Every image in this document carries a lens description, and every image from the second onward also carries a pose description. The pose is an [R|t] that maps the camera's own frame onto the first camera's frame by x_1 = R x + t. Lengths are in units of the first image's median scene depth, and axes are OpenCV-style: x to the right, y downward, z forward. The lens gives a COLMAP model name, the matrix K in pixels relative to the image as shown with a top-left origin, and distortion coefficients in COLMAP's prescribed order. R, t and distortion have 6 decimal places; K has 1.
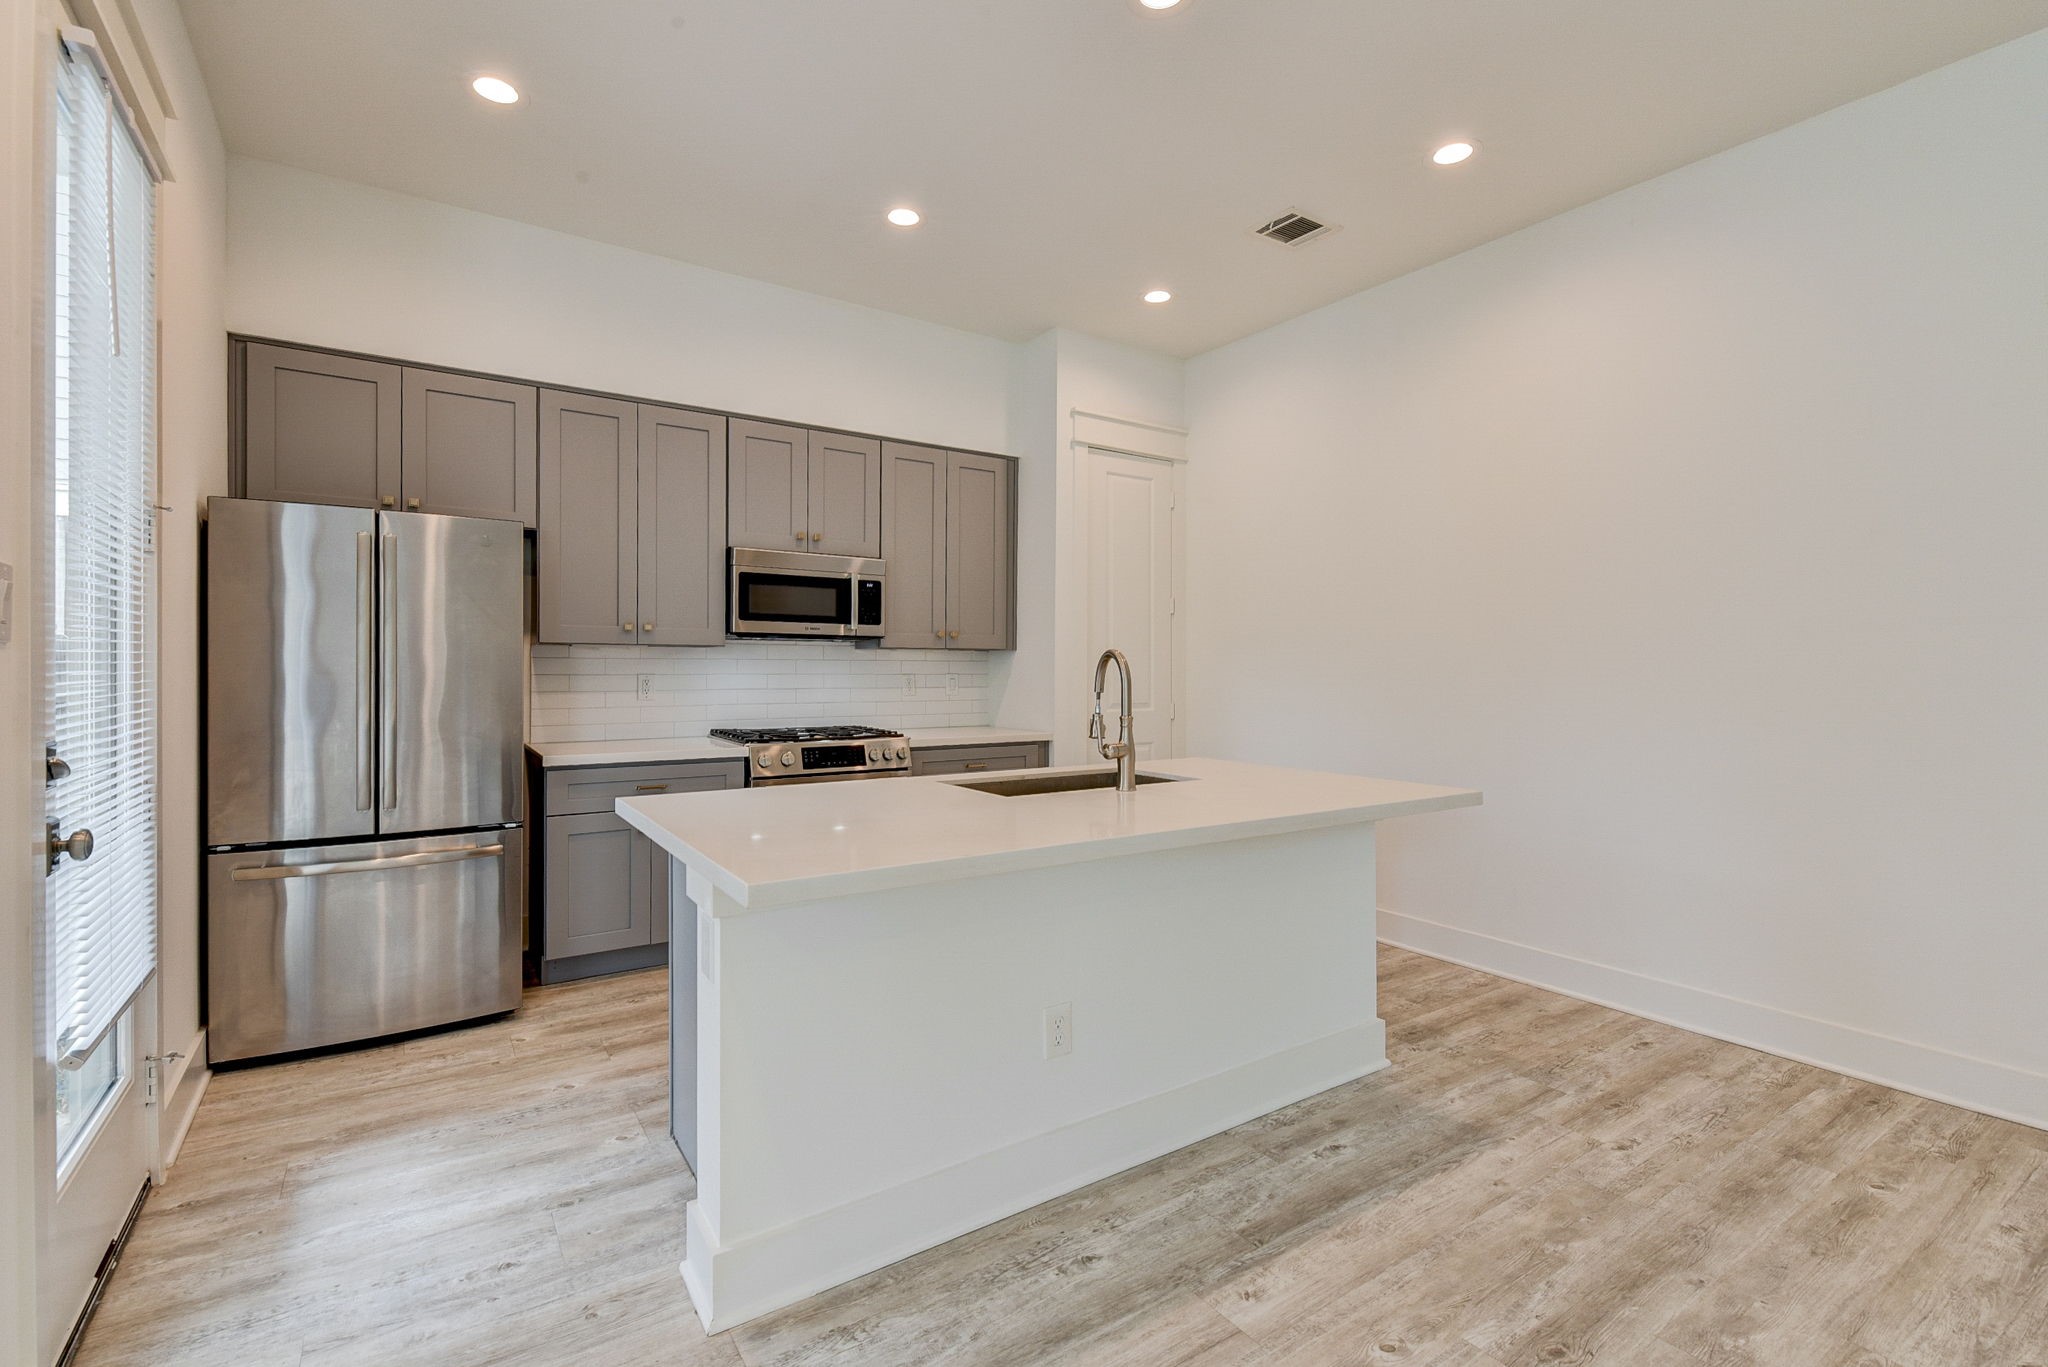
lens RADIAL K [[891.2, 0, 1022.4], [0, 891.2, 664.9], [0, 0, 1]] dist [0.017159, -0.010025]
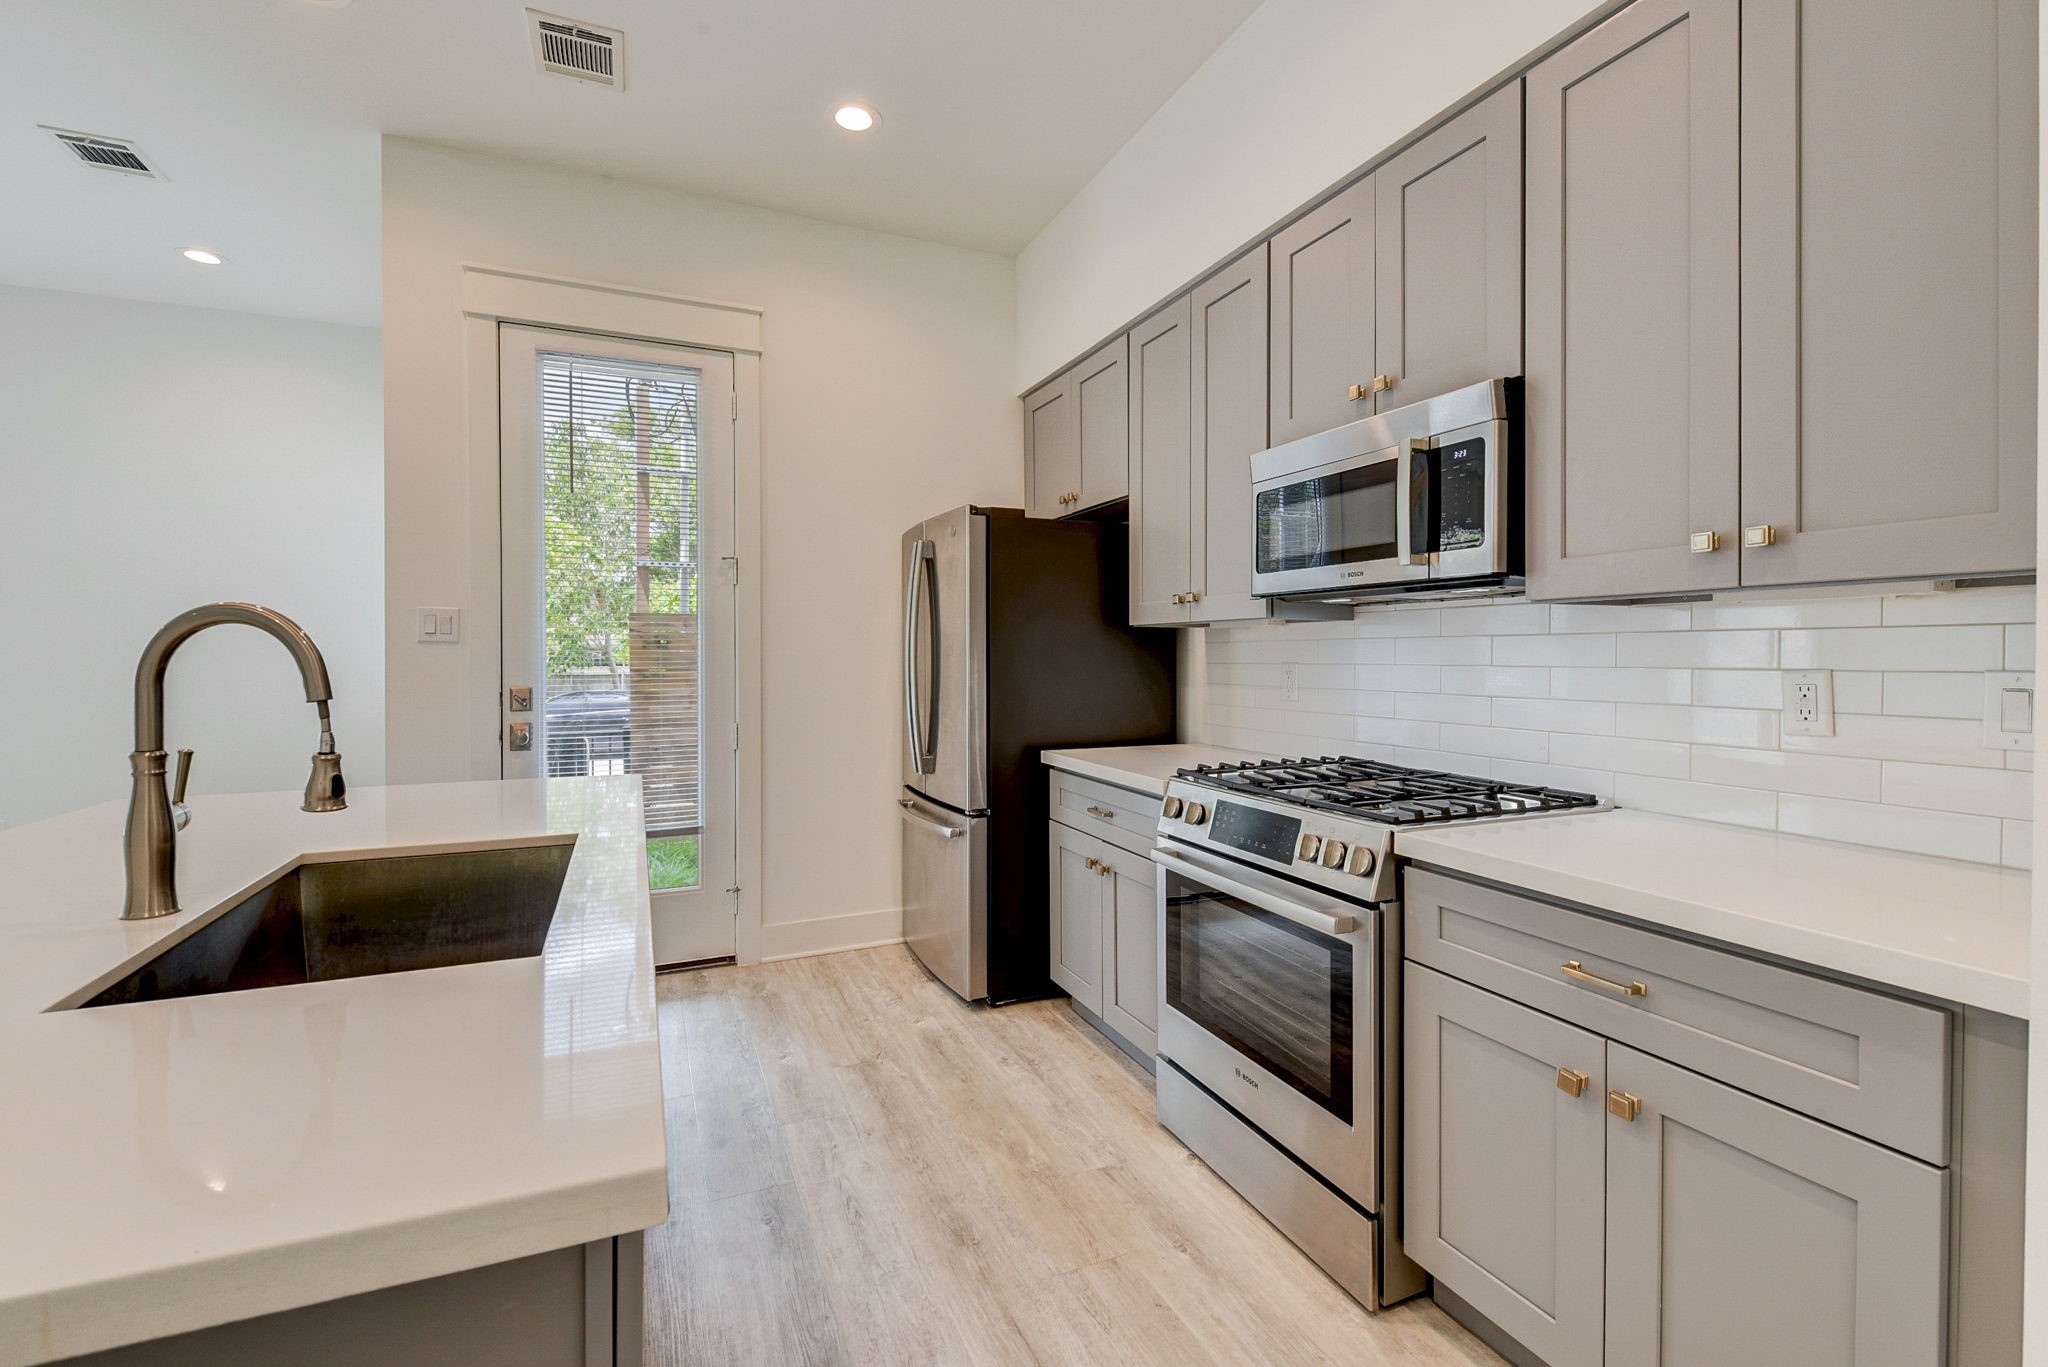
lens RADIAL K [[862.6, 0, 1021.6], [0, 862.6, 664.5], [0, 0, 1]] dist [0.002877, 0.000114]
pose [[-0.170214, 0.007680, -0.985377, 0.365354], [0.005726, 0.999960, 0.006805, 0.007720], [0.985391, -0.004484, -0.170251, 1.235835]]
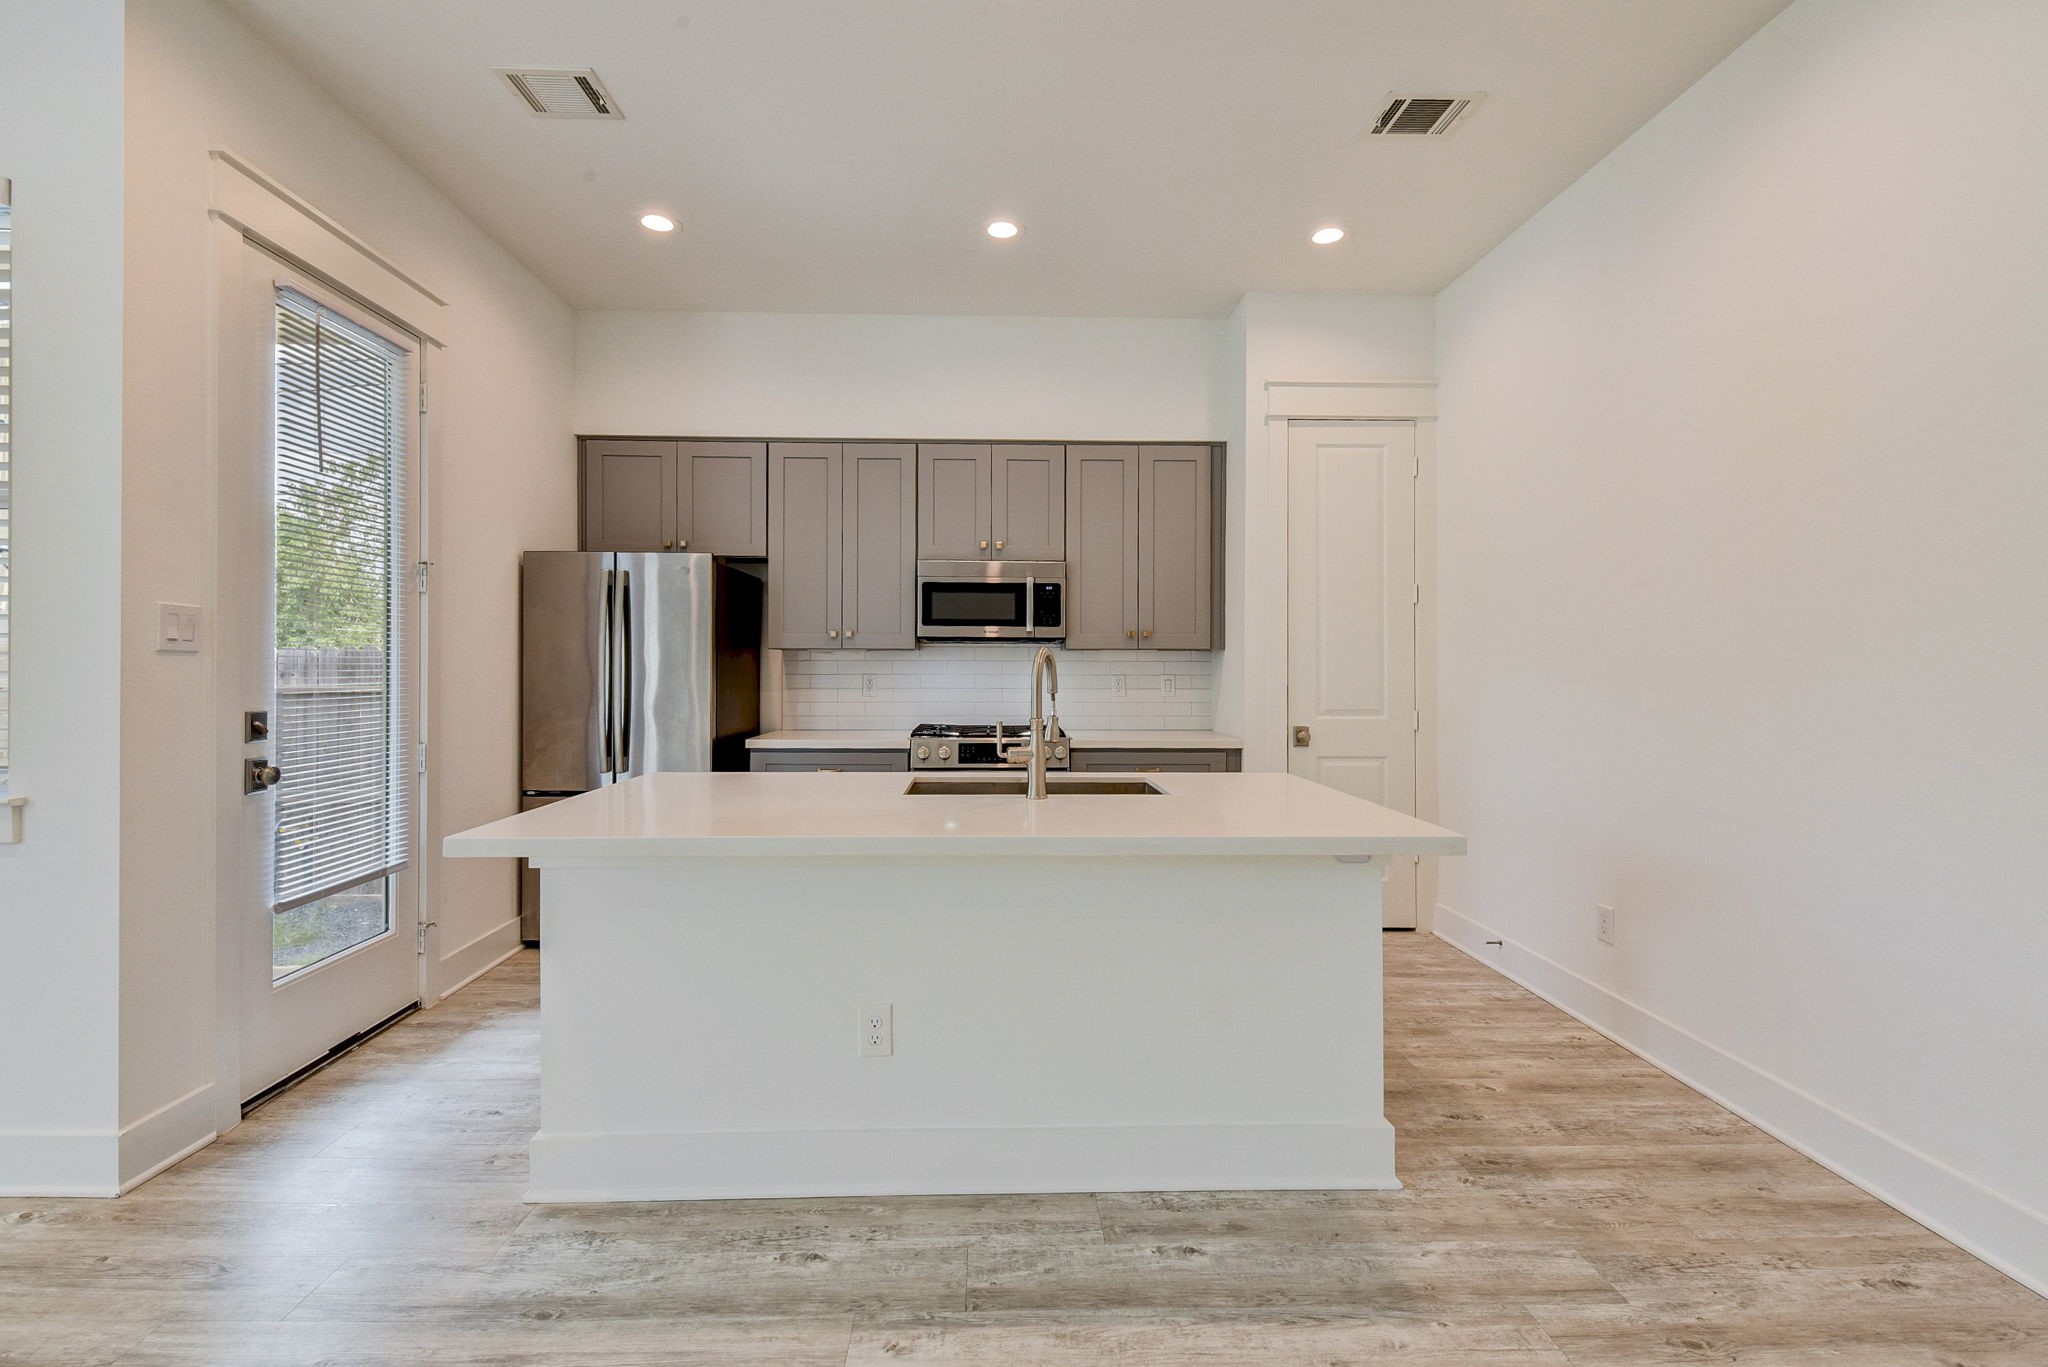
lens RADIAL K [[891.2, 0, 1022.4], [0, 891.2, 664.9], [0, 0, 1]] dist [0.017159, -0.010025]
pose [[0.850879, -0.002743, -0.525355, 0.486691], [0.002931, 0.999996, -0.000474, -0.001176], [0.525354, -0.001136, 0.850883, 0.160640]]
